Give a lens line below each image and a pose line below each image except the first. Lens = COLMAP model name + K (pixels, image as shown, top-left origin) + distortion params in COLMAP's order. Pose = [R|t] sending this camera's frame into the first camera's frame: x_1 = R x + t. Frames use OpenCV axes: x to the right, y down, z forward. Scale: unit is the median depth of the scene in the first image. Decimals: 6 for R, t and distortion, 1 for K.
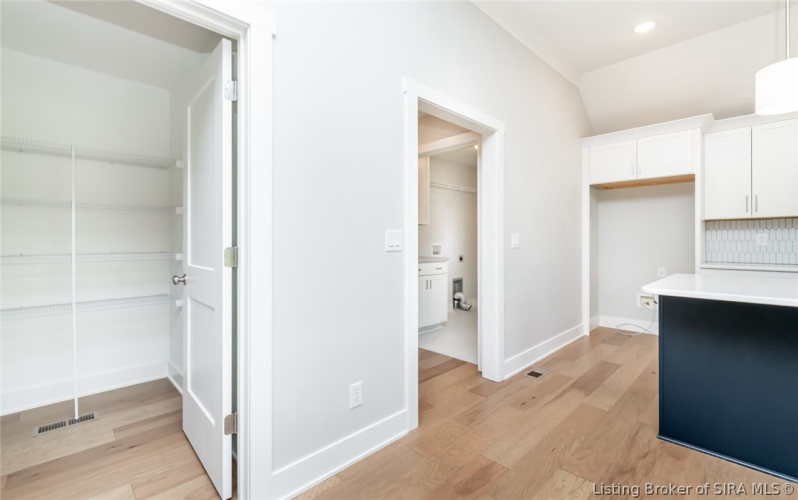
lens RADIAL K [[349.7, 0, 399.6], [0, 349.7, 240.8], [0, 0, 1]] dist [-0.000308, 0.000249]
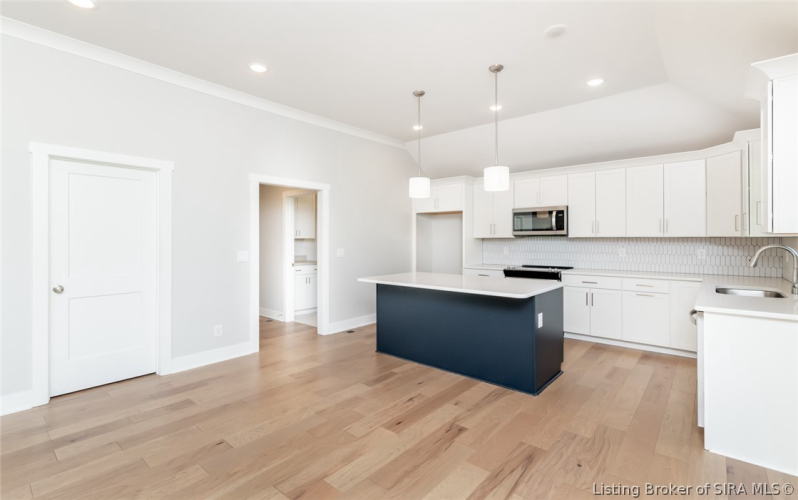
lens RADIAL K [[364.7, 0, 398.3], [0, 364.7, 238.6], [0, 0, 1]] dist [0.002330, -0.000008]
pose [[0.996300, 0.000026, 0.085942, 0.453533], [0.000128, 0.999998, -0.001781, -0.065246], [-0.085941, 0.001786, 0.996299, -0.760168]]
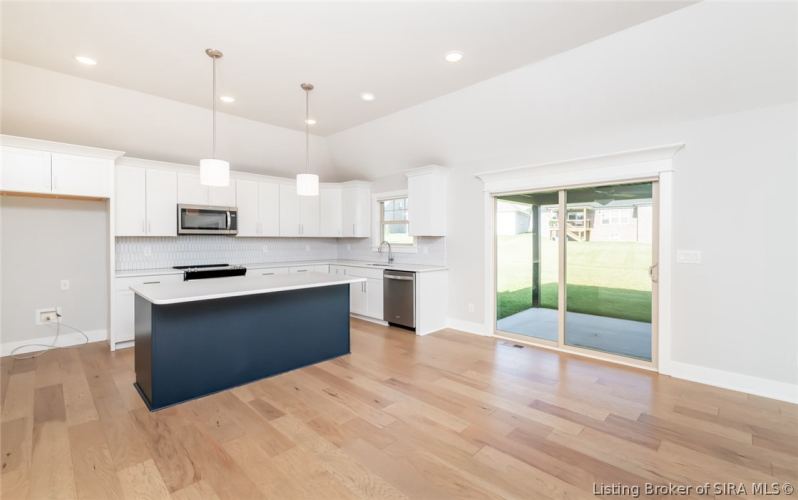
lens RADIAL K [[349.7, 0, 399.6], [0, 349.7, 240.8], [0, 0, 1]] dist [-0.000308, 0.000249]
pose [[-0.021619, -0.004944, 0.999754, -0.398332], [-0.002047, 0.999986, 0.004901, -0.062165], [-0.999764, -0.001940, -0.021628, 0.059571]]
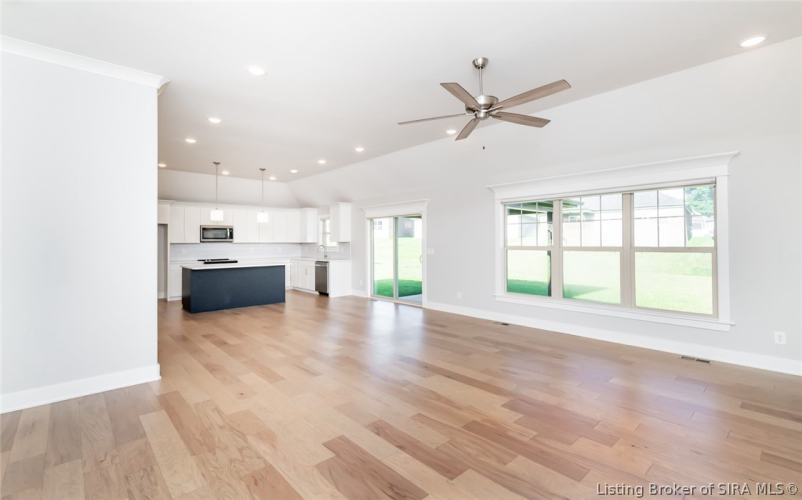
lens RADIAL K [[366.5, 0, 400.3], [0, 366.5, 238.5], [0, 0, 1]] dist [0.002330, -0.000008]
pose [[0.040240, 0.011177, 0.999128, -1.754858], [0.004157, 0.999927, -0.011353, -0.067141], [-0.999181, 0.004610, 0.040190, -0.741723]]
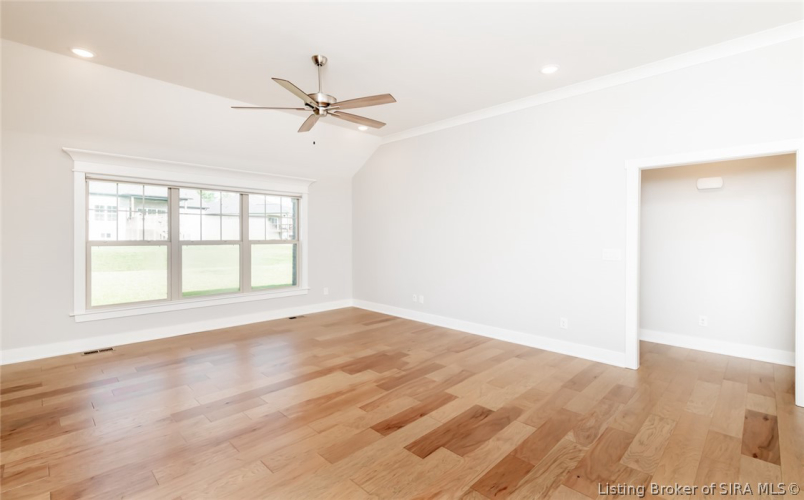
lens RADIAL K [[364.3, 0, 405.7], [0, 364.3, 239.7], [0, 0, 1]] dist [0.001368, 0.000203]
pose [[-0.999755, -0.001359, -0.022078, -0.899948], [-0.001520, 0.999972, 0.007278, -0.062544], [0.022068, 0.007309, -0.999730, 0.179615]]
